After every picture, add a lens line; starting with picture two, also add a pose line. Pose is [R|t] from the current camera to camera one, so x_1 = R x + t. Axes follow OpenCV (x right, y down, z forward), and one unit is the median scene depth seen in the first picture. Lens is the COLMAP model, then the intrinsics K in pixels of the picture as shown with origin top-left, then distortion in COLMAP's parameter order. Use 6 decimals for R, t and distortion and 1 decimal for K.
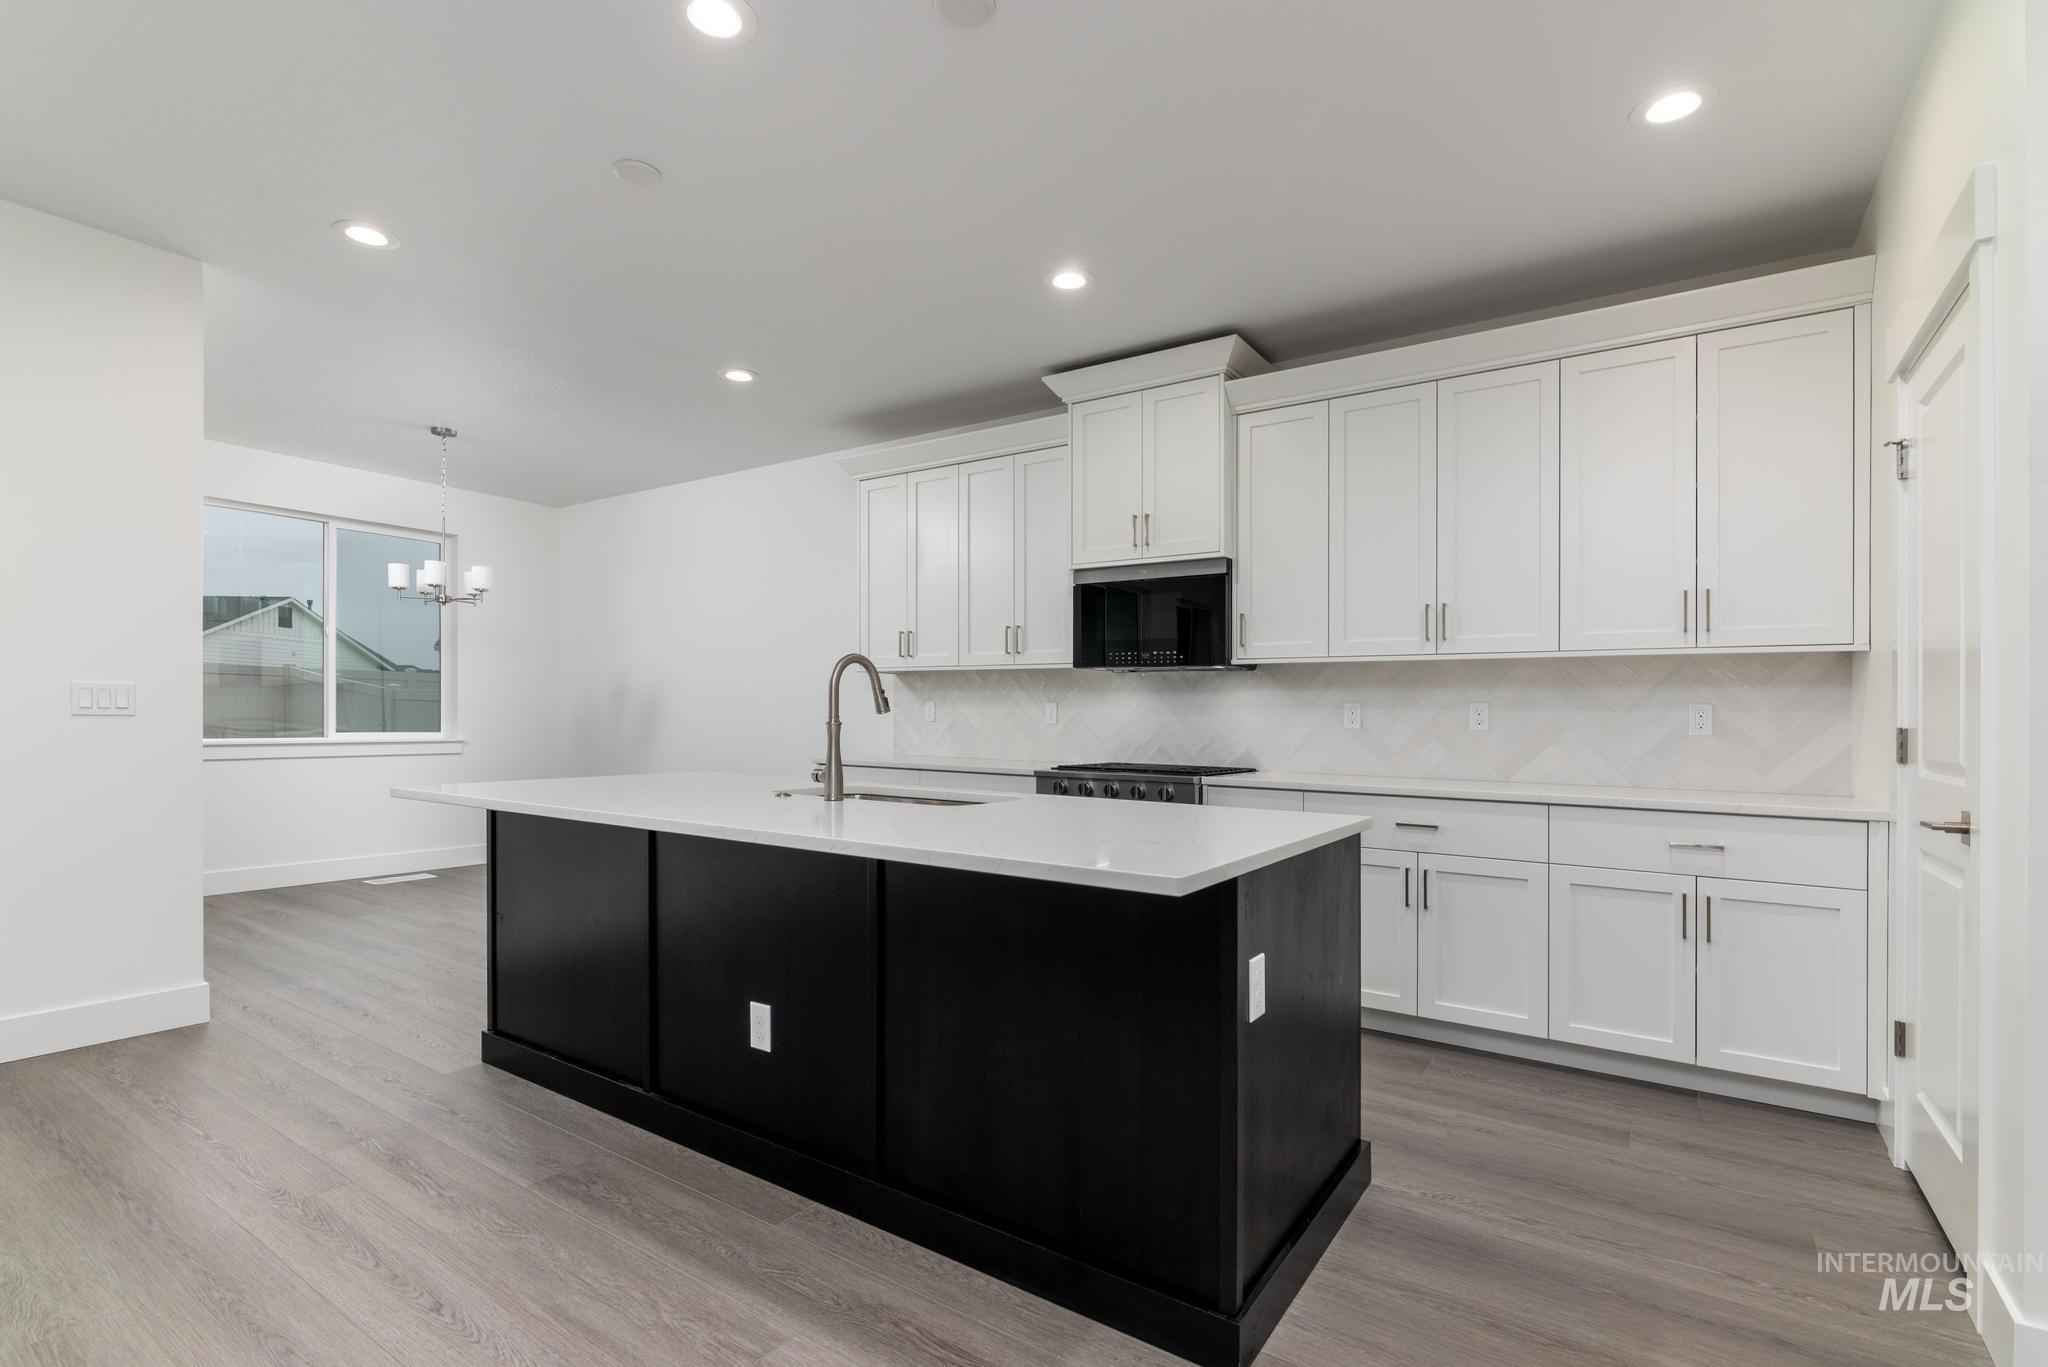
lens RADIAL K [[954.5, 0, 1004.8], [0, 954.5, 716.5], [0, 0, 1]] dist [0.009650, -0.000076]
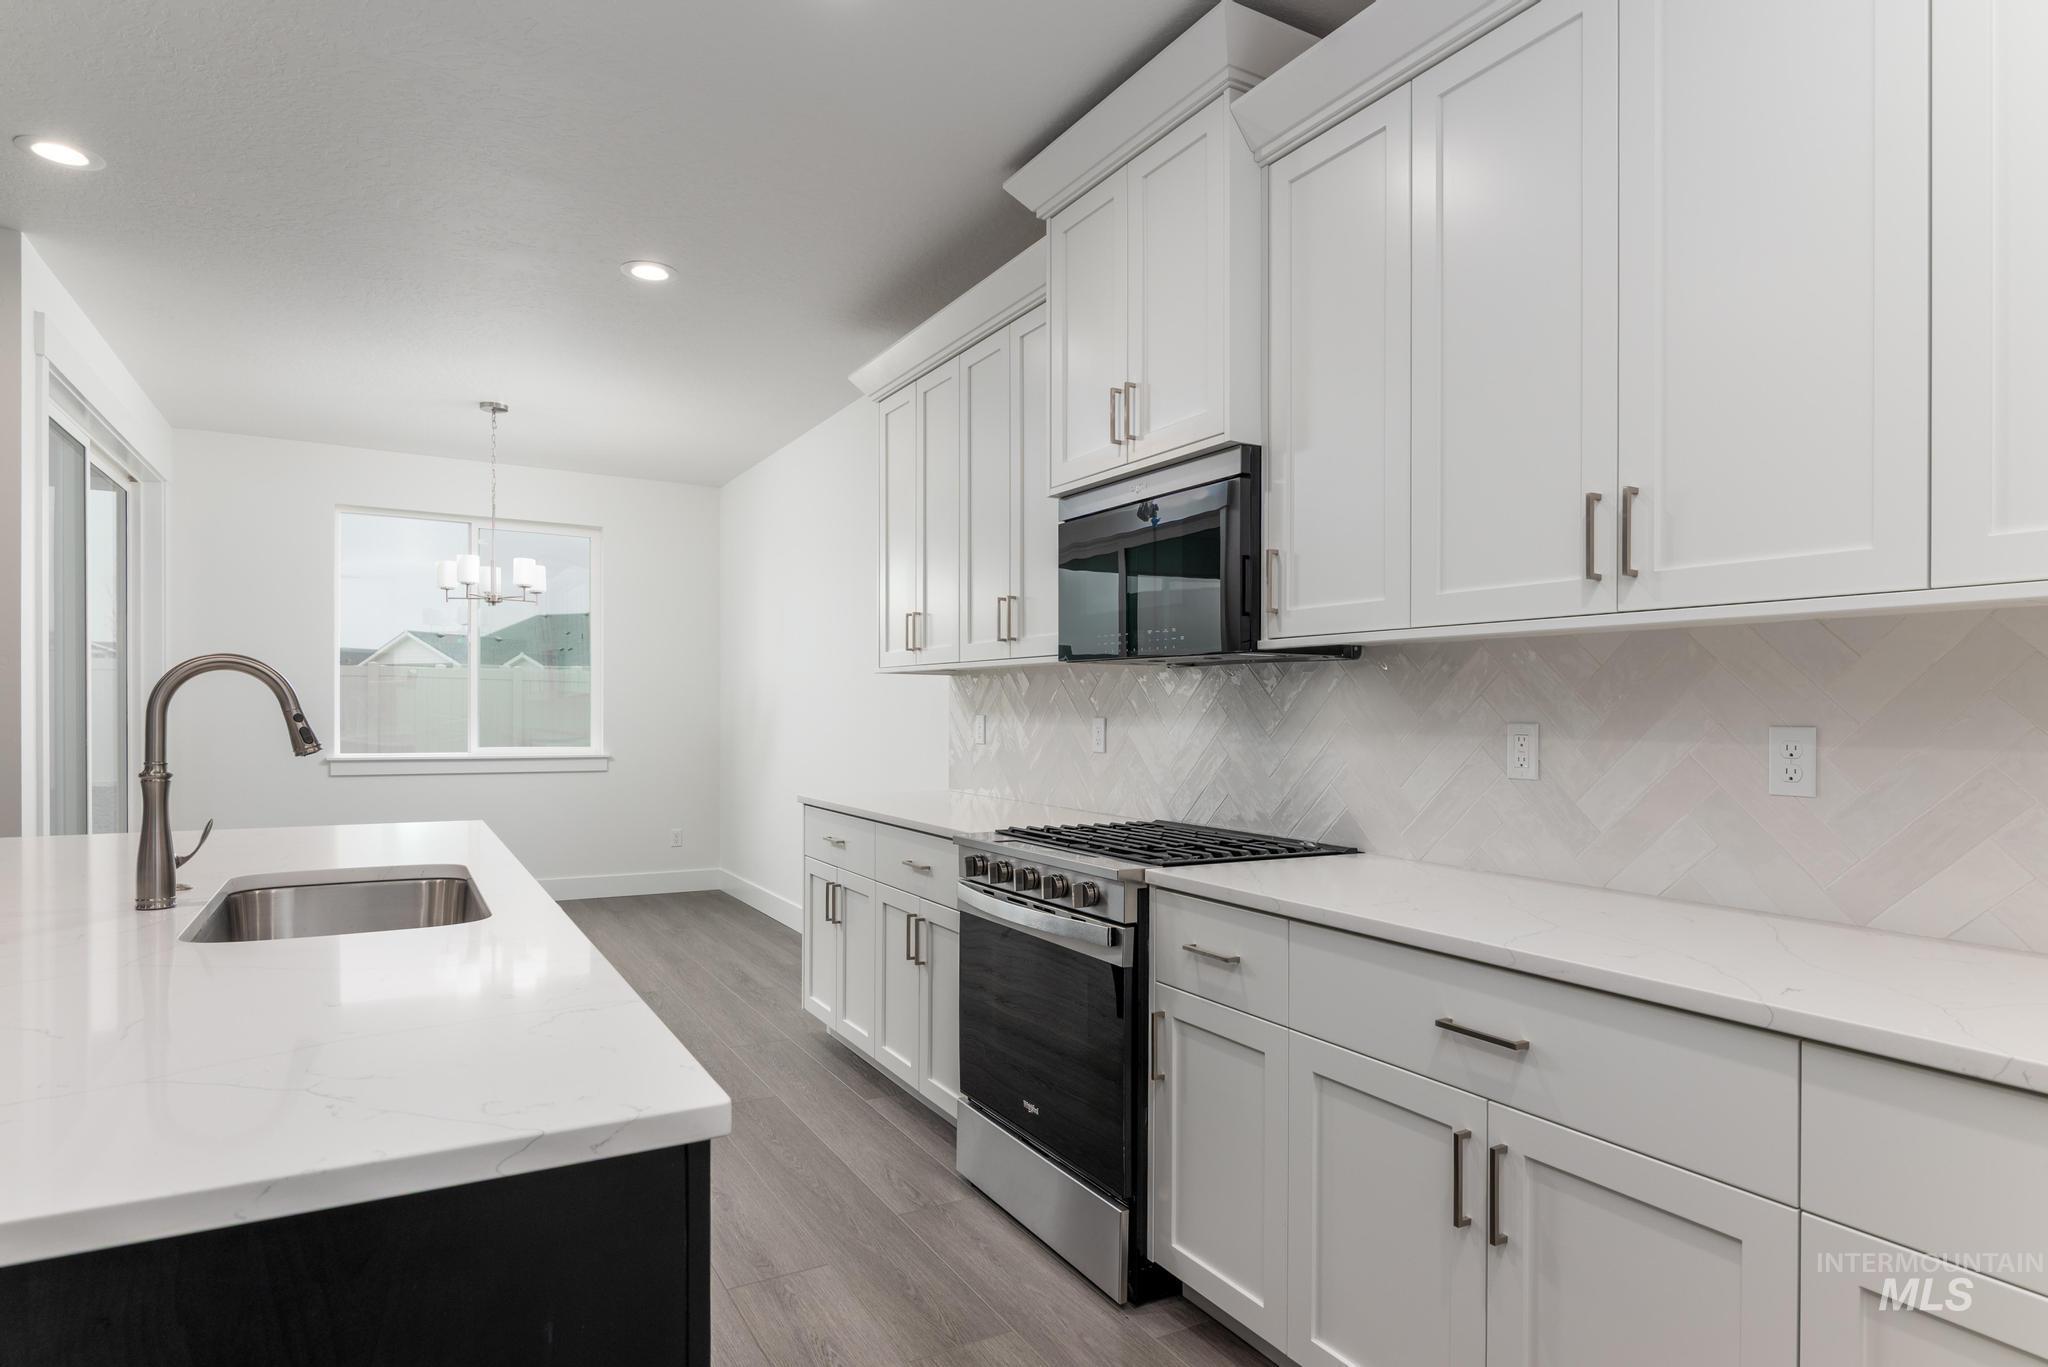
lens RADIAL K [[1110.2, 0, 997.4], [0, 1110.2, 723.3], [0, 0, 1]] dist [-0.005003, 0.000244]
pose [[0.899003, 0.001418, -0.437941, 0.374643], [0.000631, 0.999990, 0.004533, -0.017587], [0.437943, -0.004352, 0.898992, 0.400530]]
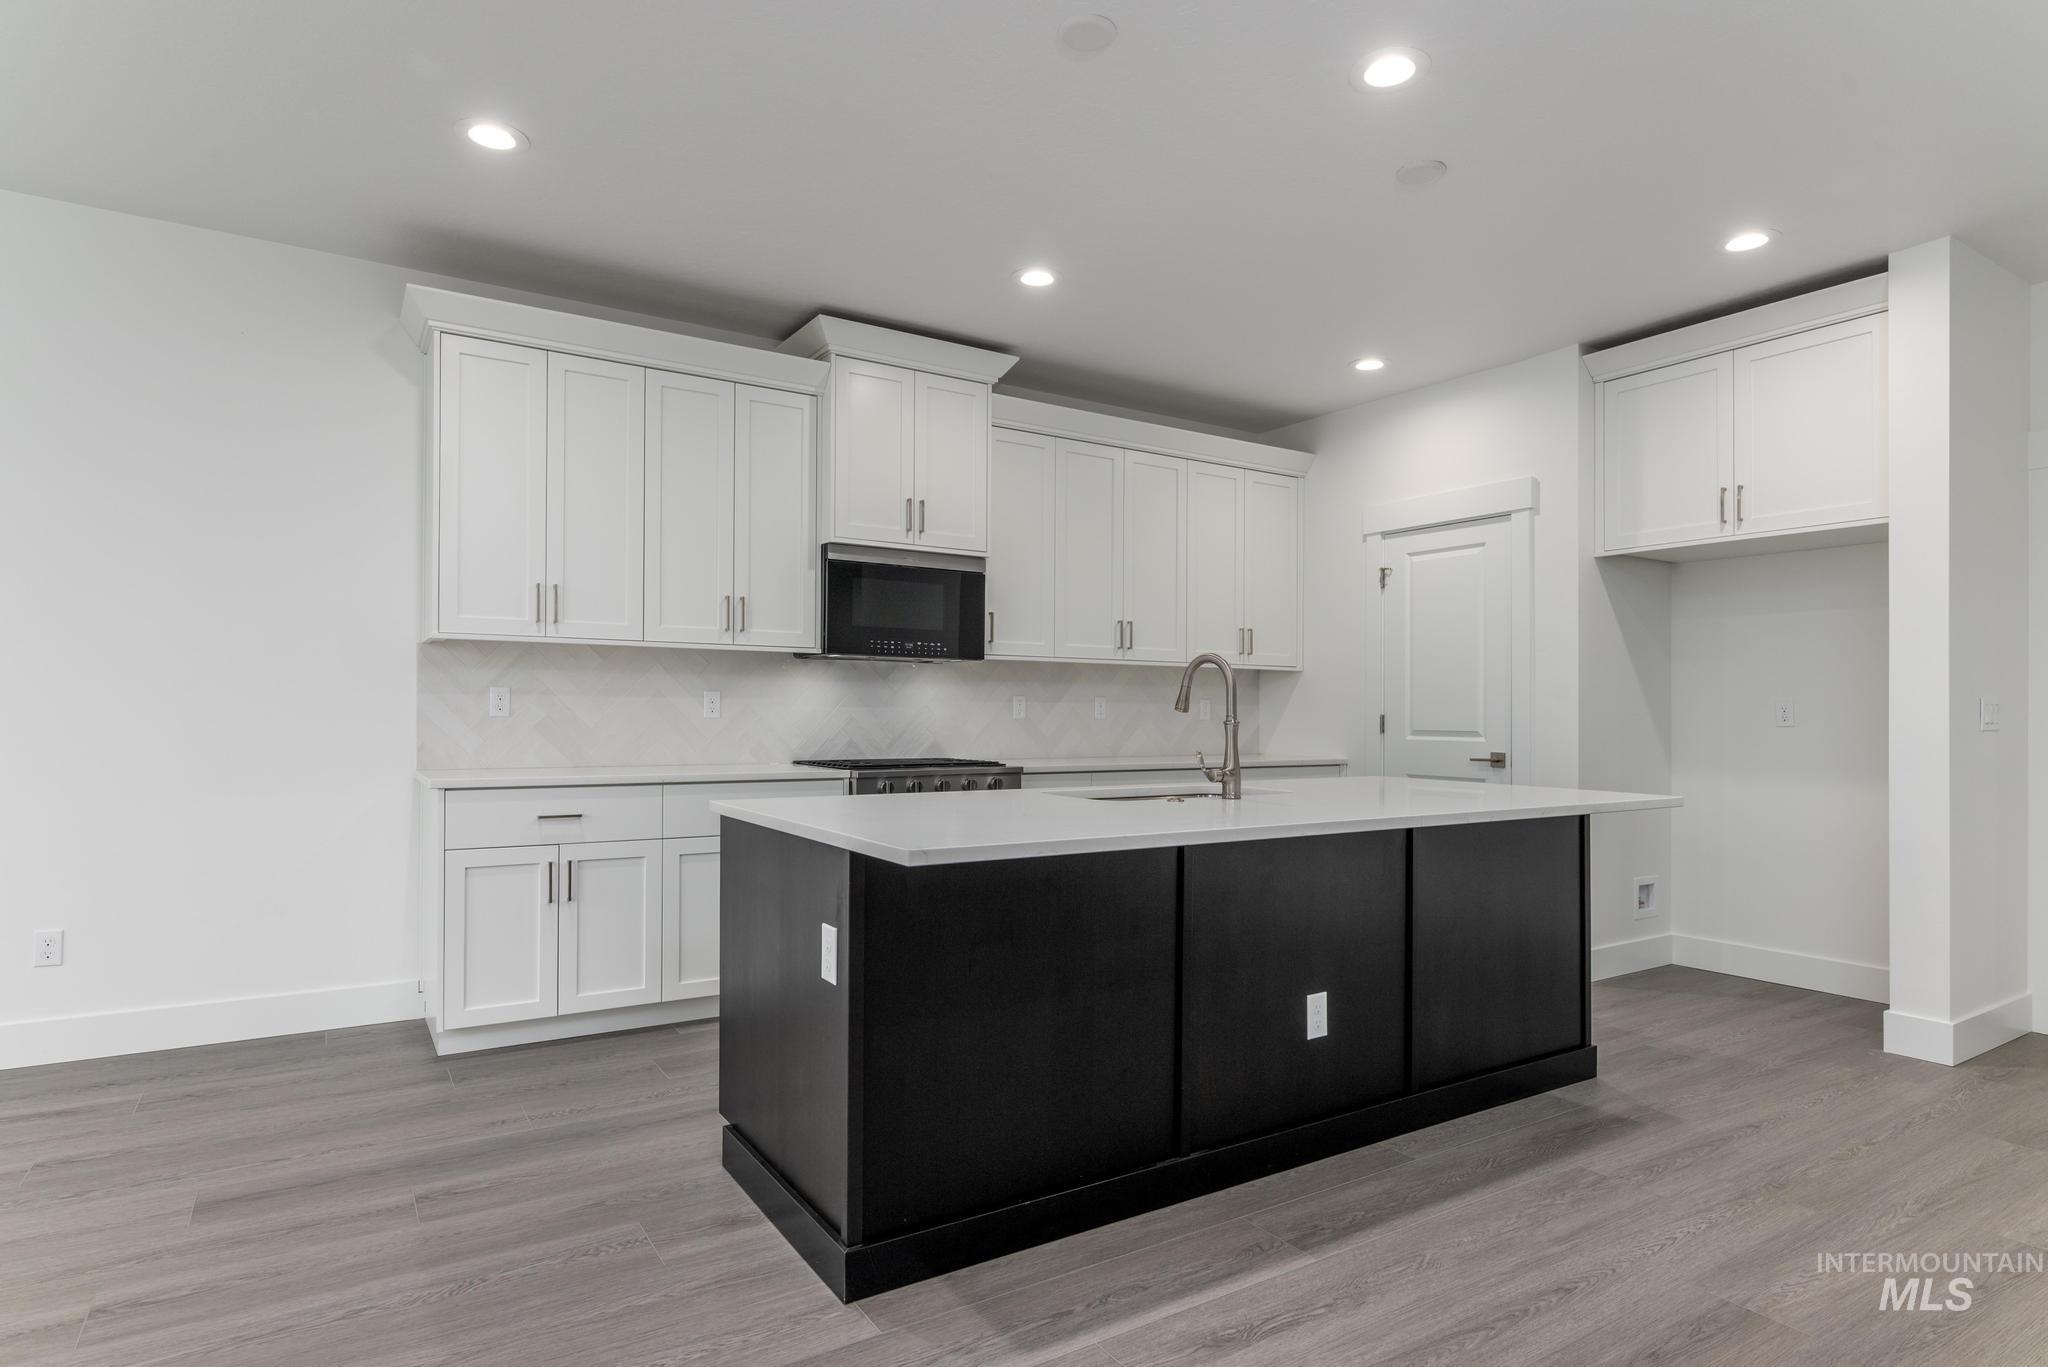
lens RADIAL K [[1110.2, 0, 1010.2], [0, 1110.2, 691.8], [0, 0, 1]] dist [-0.005003, 0.000244]
pose [[0.388862, 0.007234, 0.921267, -0.883162], [-0.002472, 0.999974, -0.006809, -0.010374], [-0.921293, 0.000371, 0.388870, 0.495826]]
